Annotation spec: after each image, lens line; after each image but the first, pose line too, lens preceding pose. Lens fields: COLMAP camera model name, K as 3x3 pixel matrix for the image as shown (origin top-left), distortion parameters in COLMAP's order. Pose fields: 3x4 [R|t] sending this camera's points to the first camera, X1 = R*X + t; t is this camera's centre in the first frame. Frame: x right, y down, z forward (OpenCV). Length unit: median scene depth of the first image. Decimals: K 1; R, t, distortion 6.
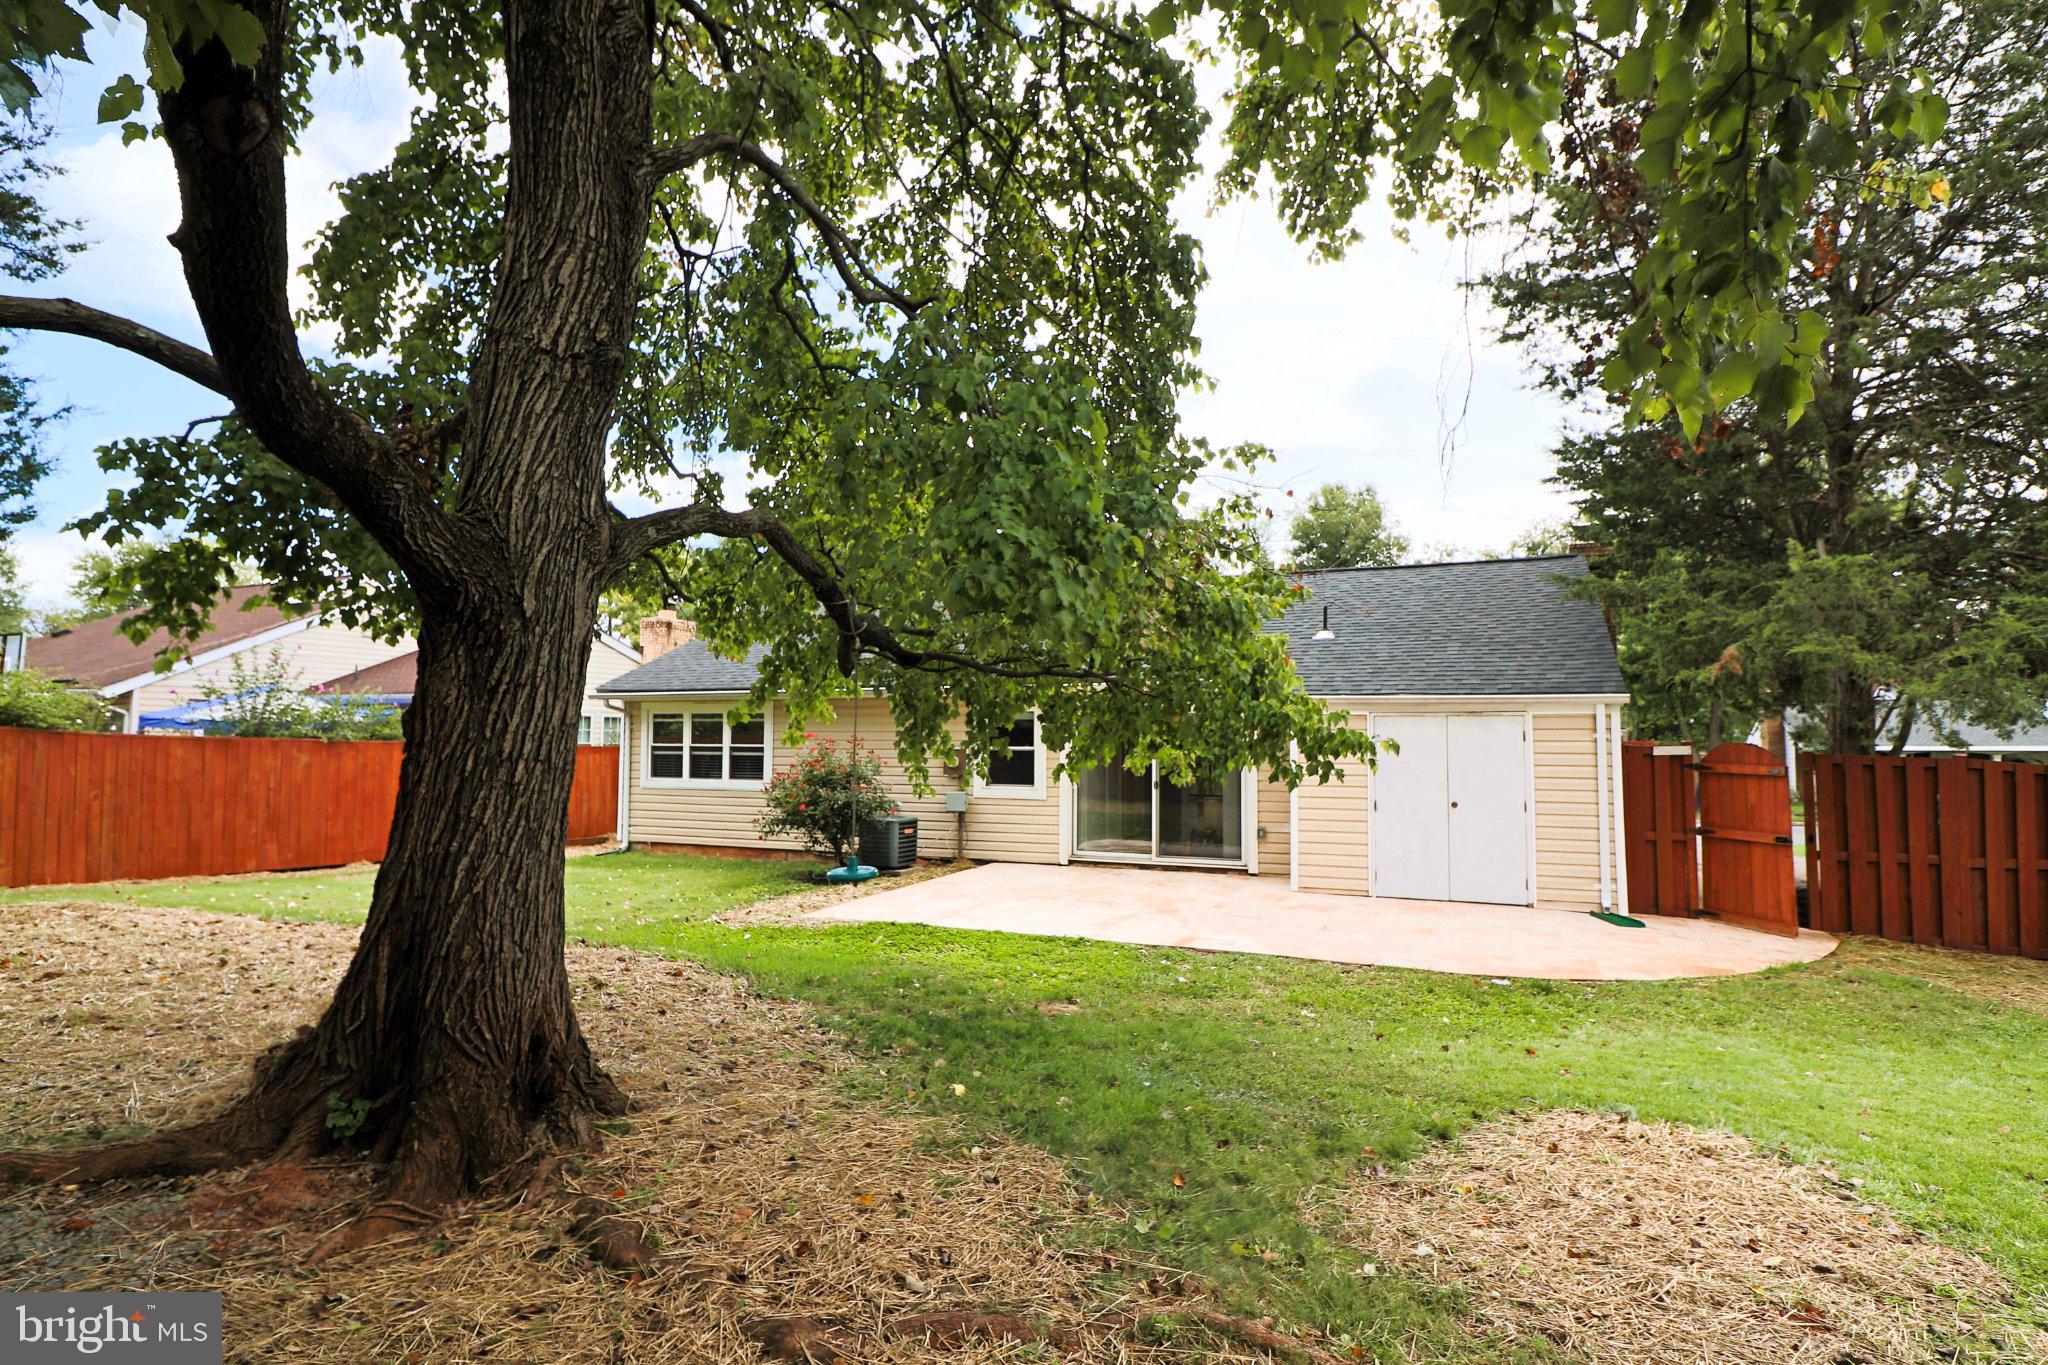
lens RADIAL K [[1048.5, 0, 1021.5], [0, 1048.5, 693.7], [0, 0, 1]] dist [0.003357, -0.000481]
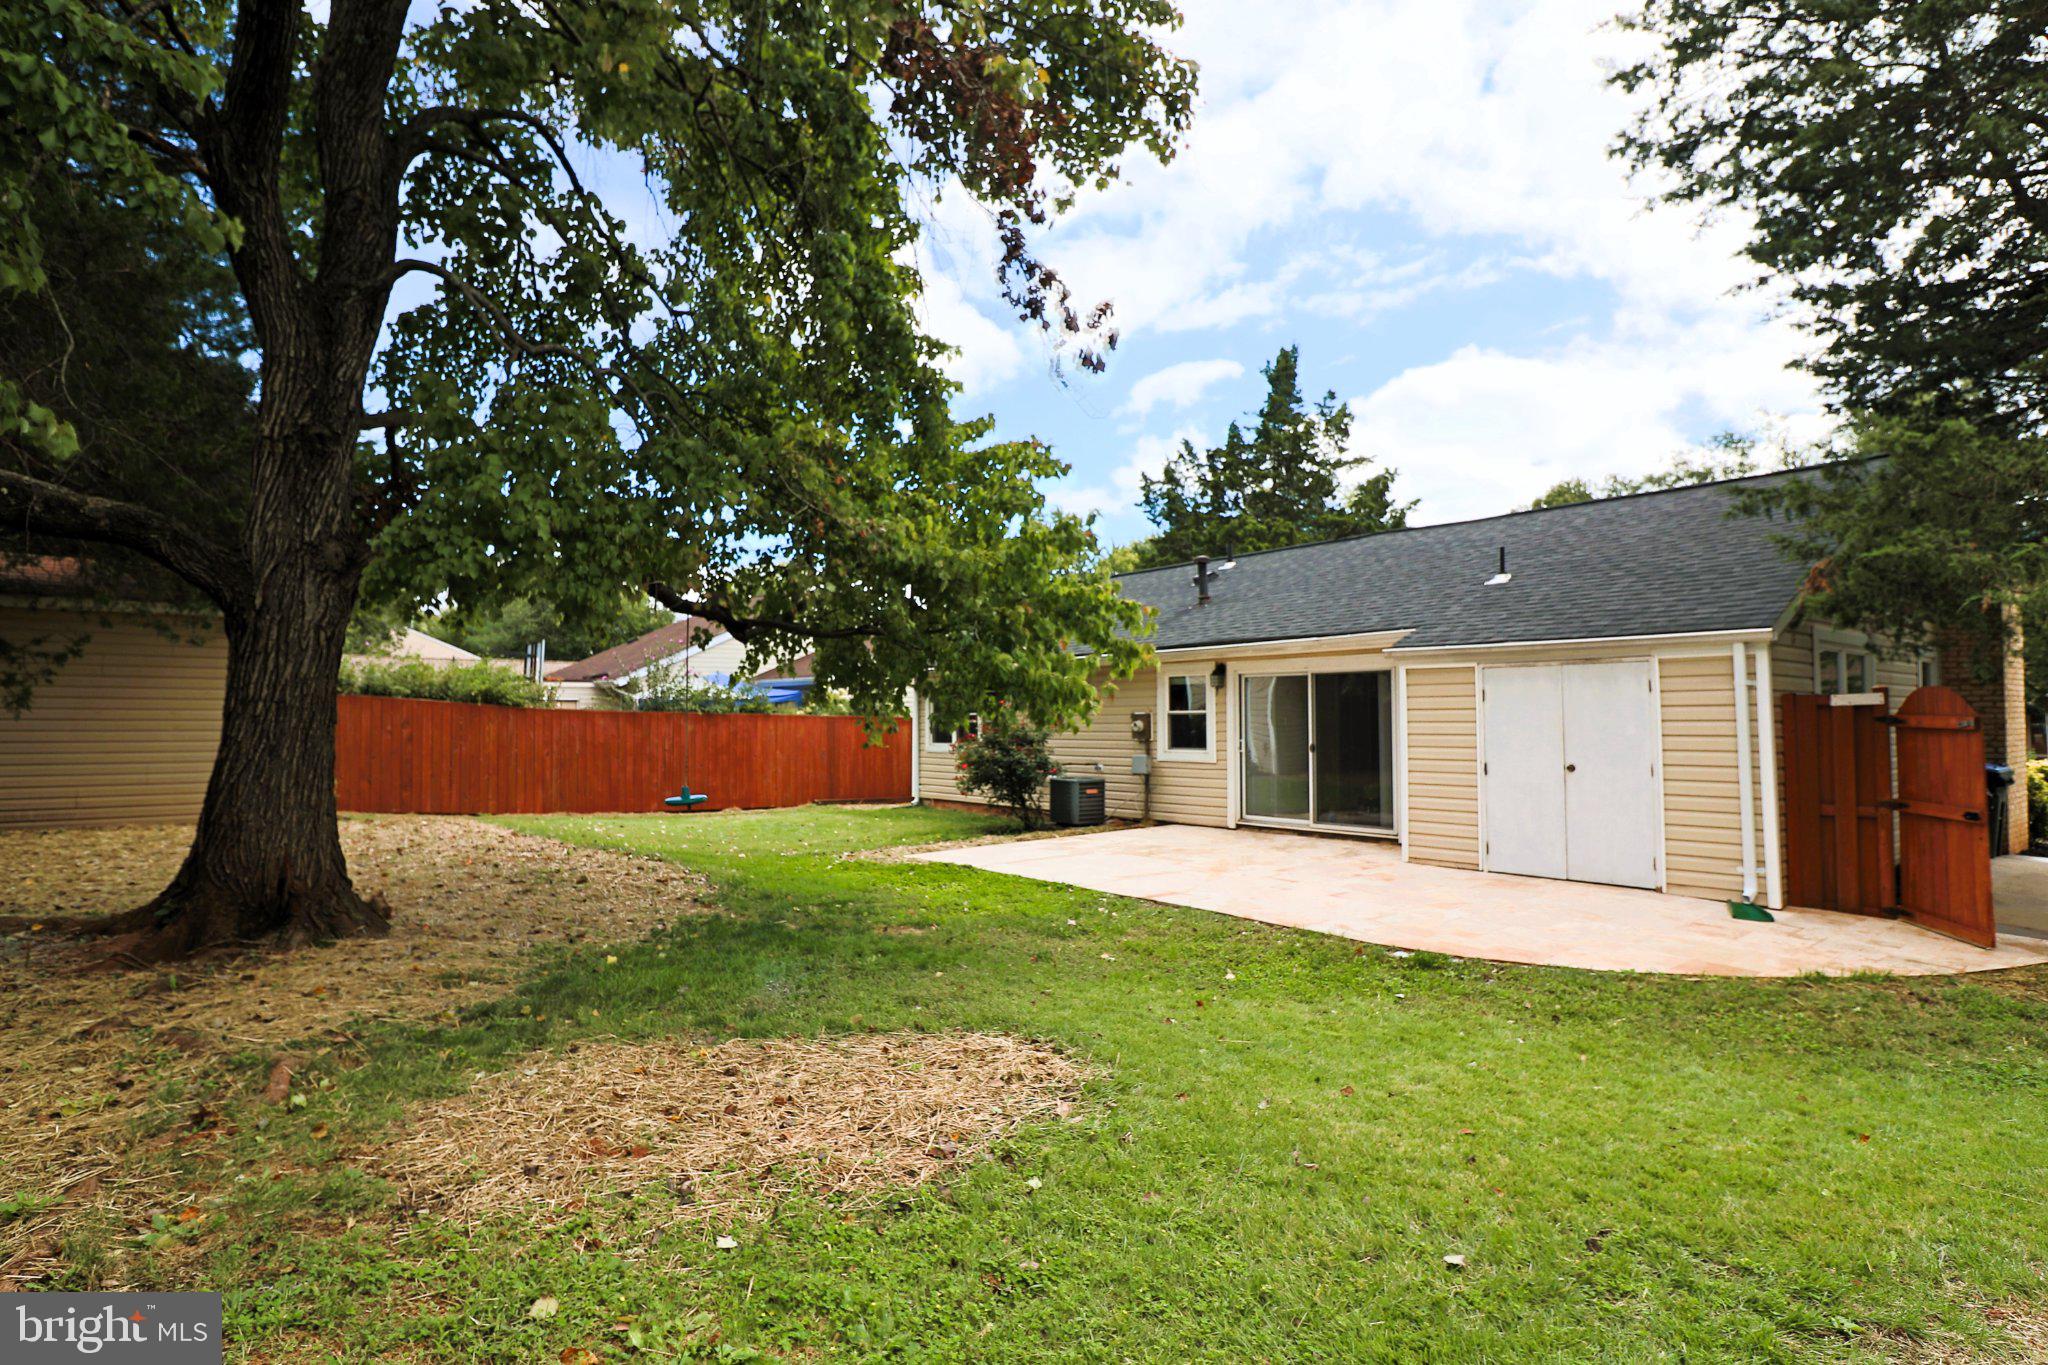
lens RADIAL K [[1048.5, 0, 1015.5], [0, 1048.5, 673.9], [0, 0, 1]] dist [0.003357, -0.000481]
pose [[0.894262, -0.026888, -0.446735, 0.372656], [0.028352, 0.999592, -0.003409, 0.018378], [0.446645, -0.009617, 0.894660, 0.031350]]
